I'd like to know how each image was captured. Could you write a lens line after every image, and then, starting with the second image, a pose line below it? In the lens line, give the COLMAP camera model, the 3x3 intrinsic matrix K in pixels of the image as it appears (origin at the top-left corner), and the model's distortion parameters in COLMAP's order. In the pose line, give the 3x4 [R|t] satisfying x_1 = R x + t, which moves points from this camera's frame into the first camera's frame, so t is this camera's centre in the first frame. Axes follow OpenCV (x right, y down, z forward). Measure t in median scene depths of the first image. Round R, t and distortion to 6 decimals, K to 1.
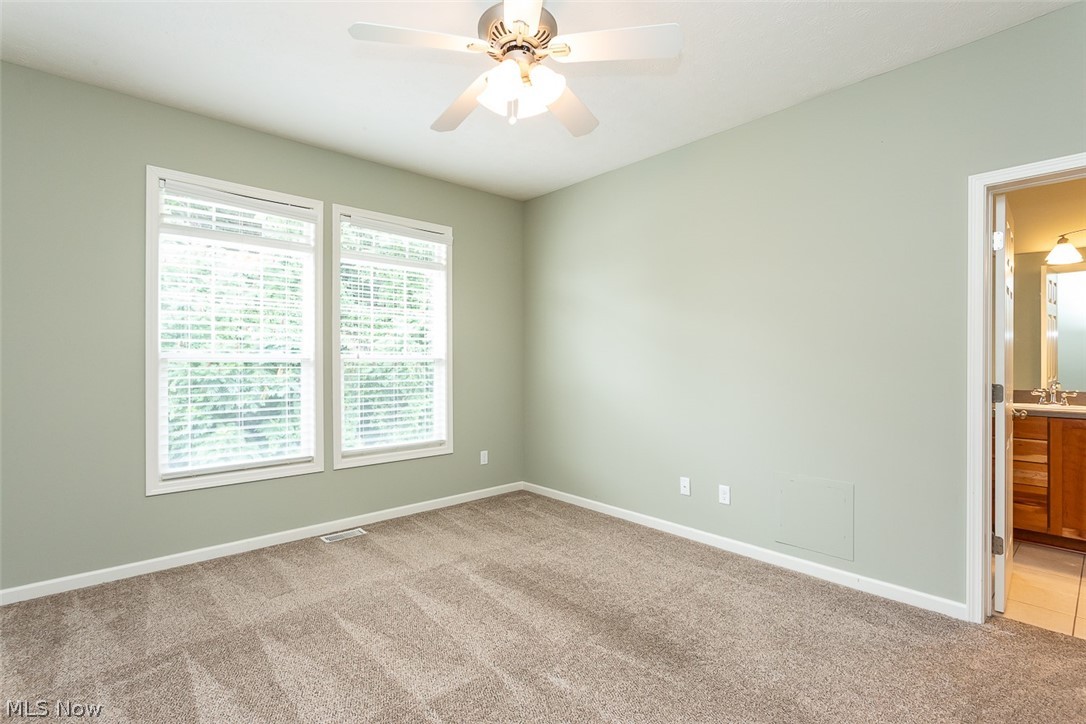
lens RADIAL K [[516.4, 0, 561.2], [0, 516.4, 358.4], [0, 0, 1]] dist [0.002837, 0.000230]
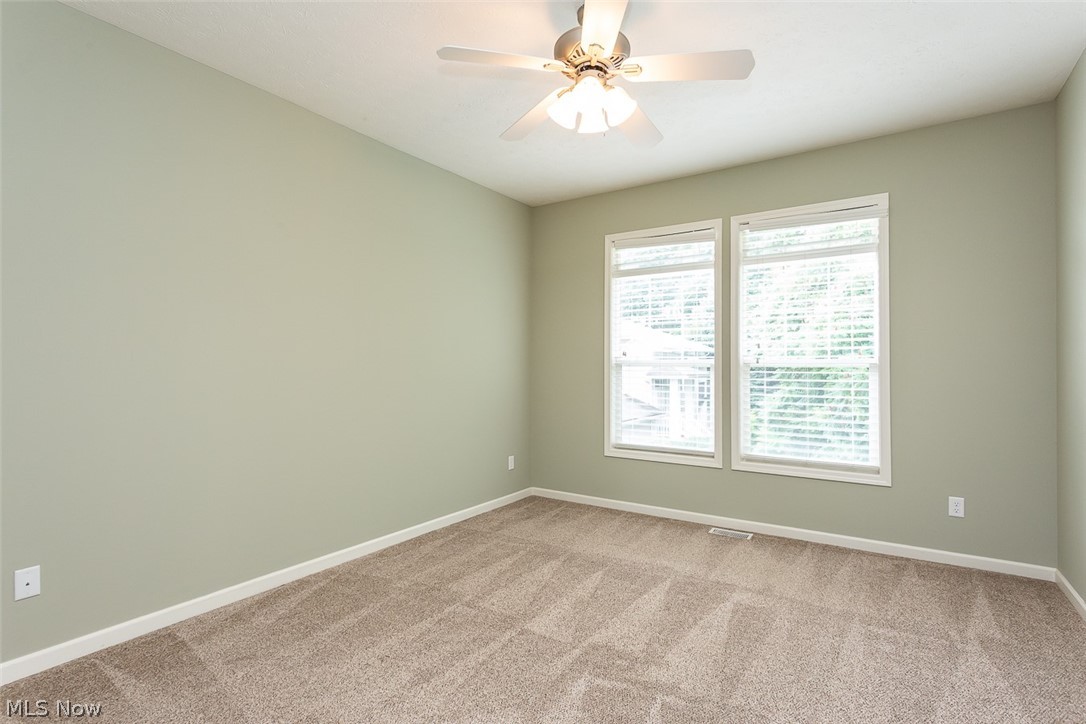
lens RADIAL K [[530.8, 0, 543.0], [0, 530.8, 362.0], [0, 0, 1]] dist [0.012475, 0.000255]
pose [[0.226063, -0.014762, -0.974001, 0.539740], [-0.002756, 0.999871, -0.015794, 0.016043], [0.974109, 0.006255, 0.225994, 0.390026]]
